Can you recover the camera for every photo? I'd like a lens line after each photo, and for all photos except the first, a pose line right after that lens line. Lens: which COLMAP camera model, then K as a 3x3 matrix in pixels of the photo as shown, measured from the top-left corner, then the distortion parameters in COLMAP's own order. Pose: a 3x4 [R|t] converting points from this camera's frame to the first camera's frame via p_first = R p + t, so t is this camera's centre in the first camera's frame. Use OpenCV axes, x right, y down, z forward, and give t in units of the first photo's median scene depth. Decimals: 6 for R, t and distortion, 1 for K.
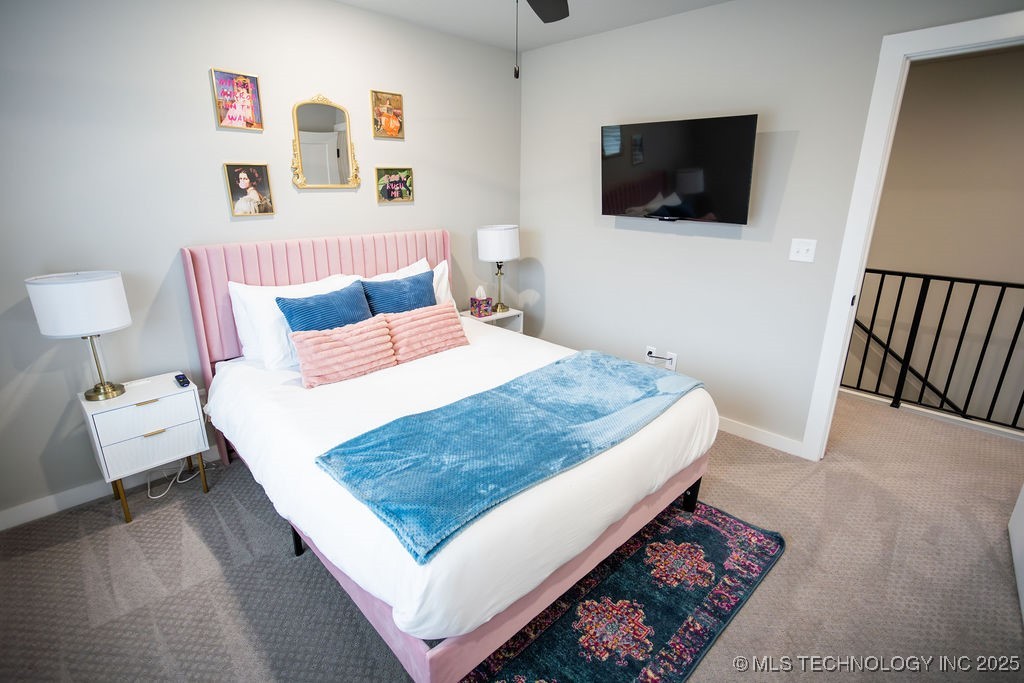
lens RADIAL K [[490.2, 0, 515.4], [0, 490.2, 333.9], [0, 0, 1]] dist [-0.055651, 0.033534]
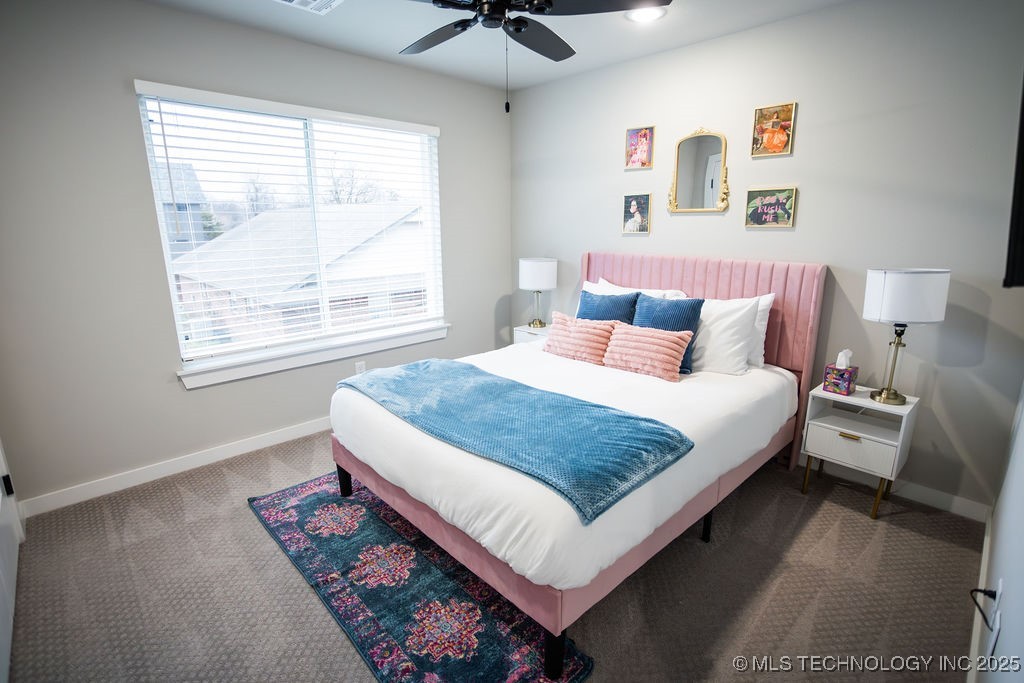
lens RADIAL K [[490.2, 0, 515.4], [0, 490.2, 333.9], [0, 0, 1]] dist [-0.055651, 0.033534]
pose [[-0.009739, 0.214383, -0.976701, 0.788230], [-0.284698, 0.935729, 0.208229, -0.170547], [0.958568, 0.280093, 0.051921, 0.687008]]
